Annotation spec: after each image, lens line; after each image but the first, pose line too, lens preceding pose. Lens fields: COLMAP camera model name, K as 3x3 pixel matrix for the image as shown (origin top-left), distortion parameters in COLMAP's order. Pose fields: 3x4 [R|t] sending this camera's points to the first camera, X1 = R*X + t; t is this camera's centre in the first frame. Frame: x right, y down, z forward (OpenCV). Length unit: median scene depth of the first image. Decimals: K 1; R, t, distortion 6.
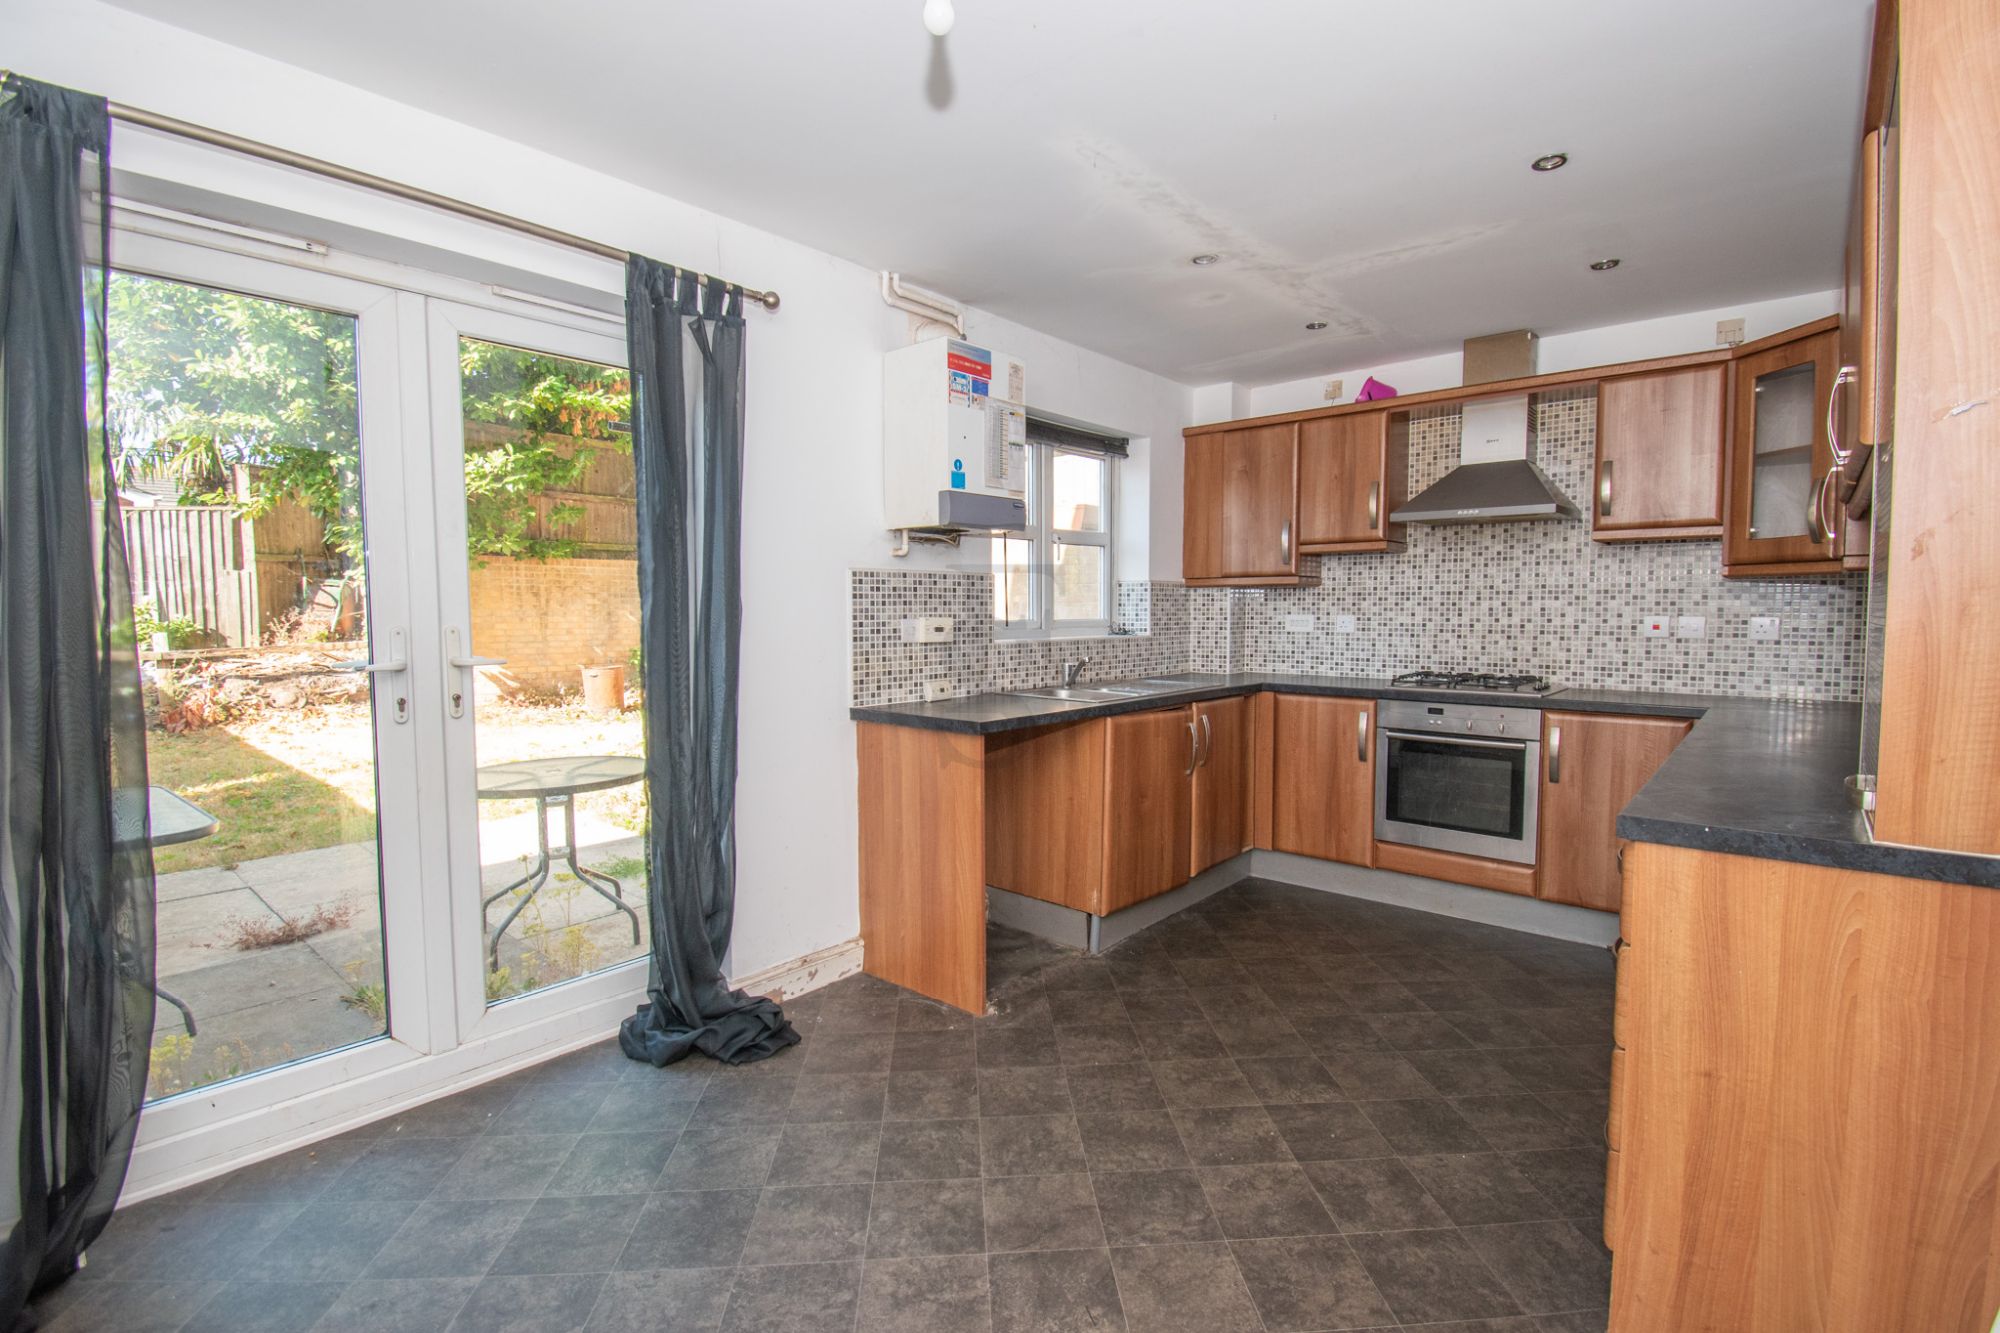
lens RADIAL K [[885.4, 0, 1015.0], [0, 885.4, 664.7], [0, 0, 1]] dist [0.018770, -0.029962]
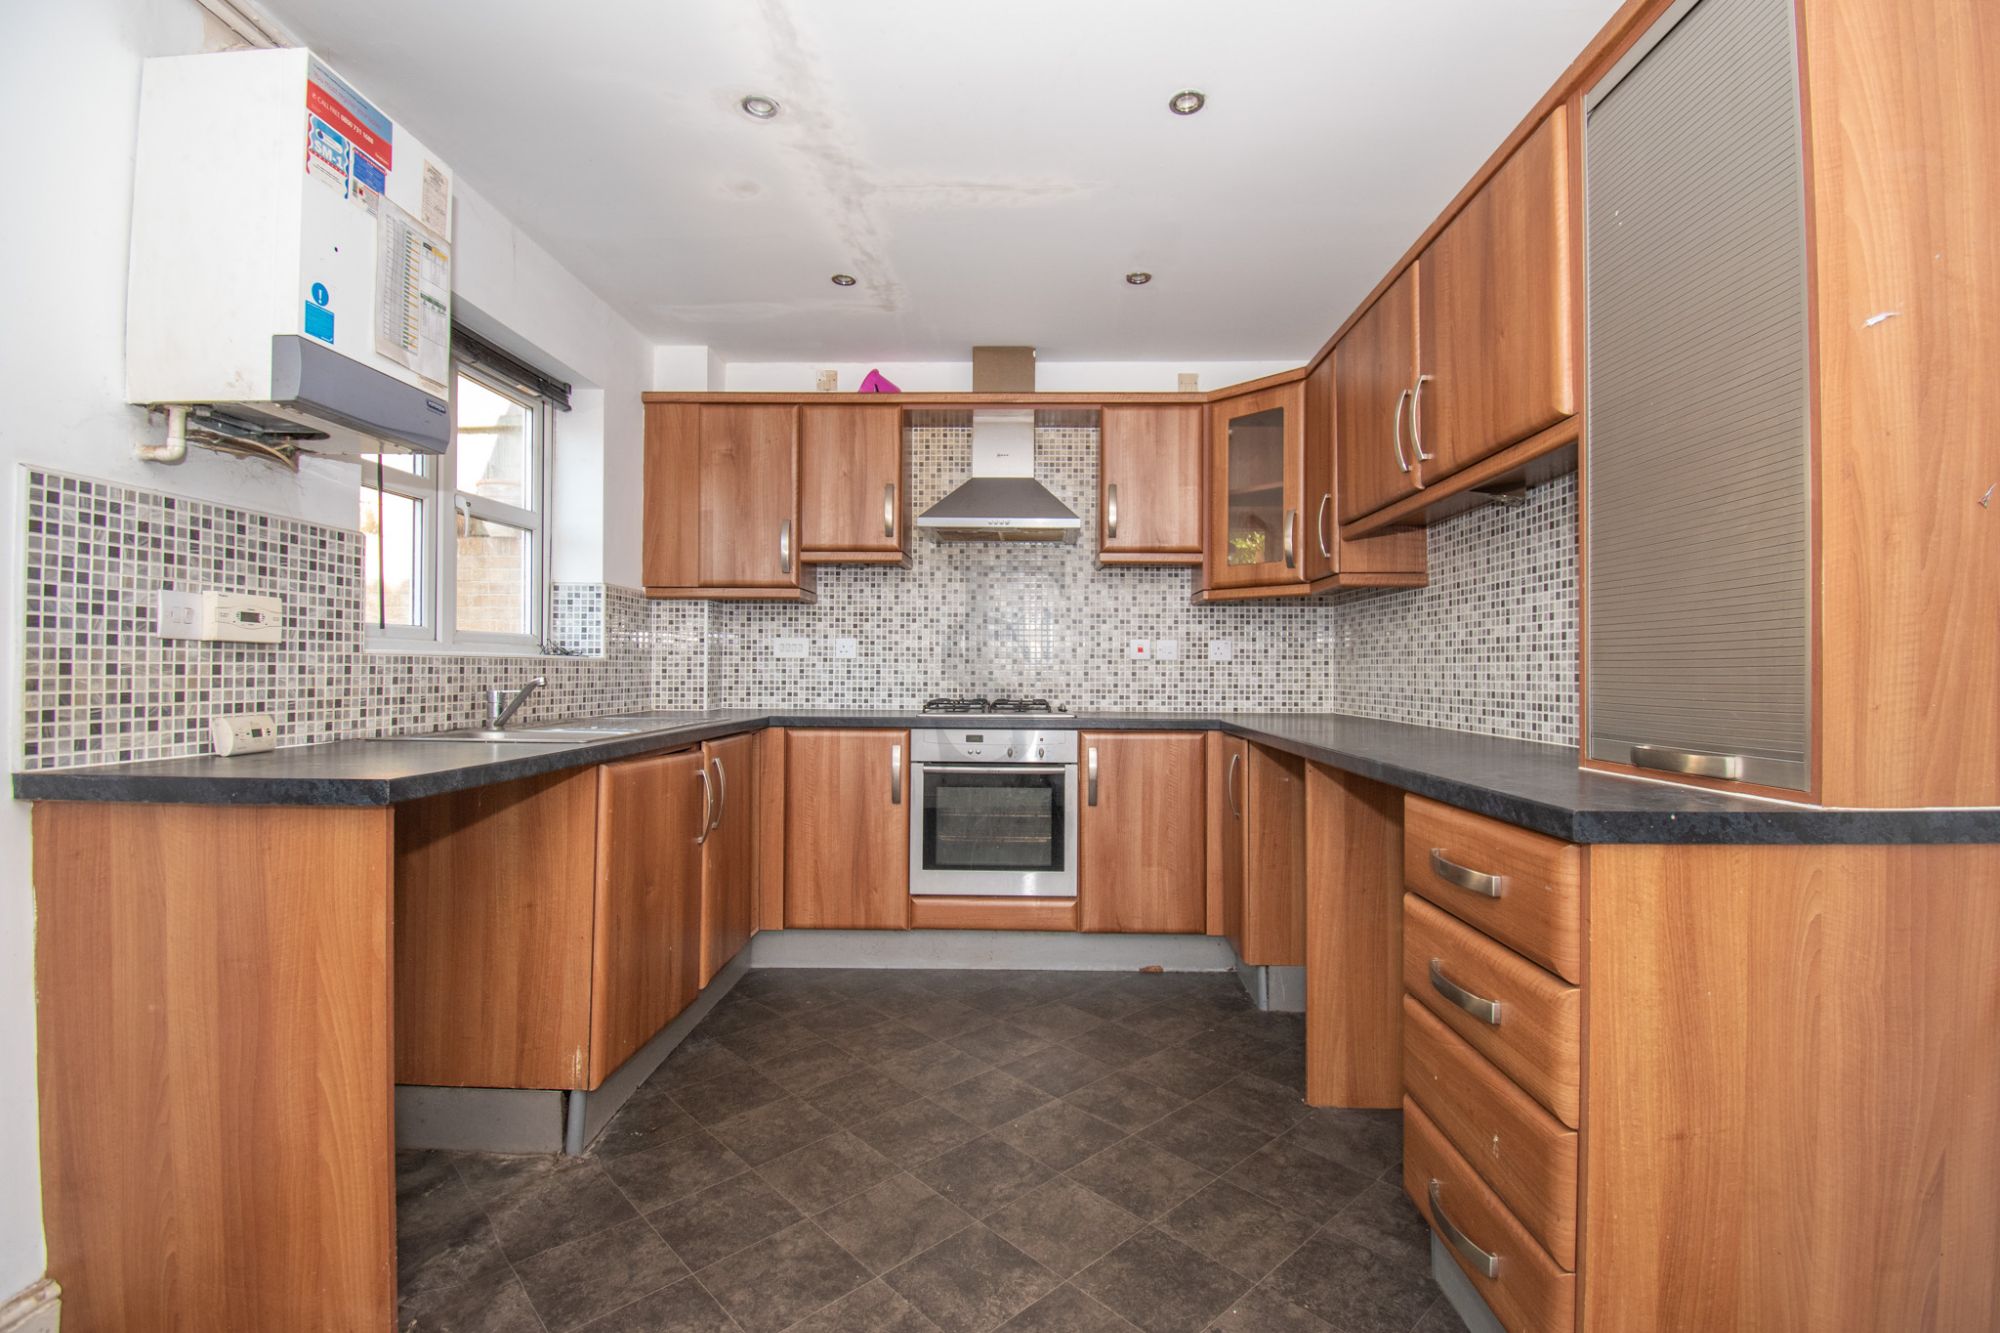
lens RADIAL K [[885.4, 0, 1015.0], [0, 885.4, 664.7], [0, 0, 1]] dist [0.018770, -0.029962]
pose [[0.773594, 0.010084, 0.633601, -0.064086], [0.032401, 0.997936, -0.055442, 0.030925], [-0.632853, 0.063419, 0.771671, 0.303003]]
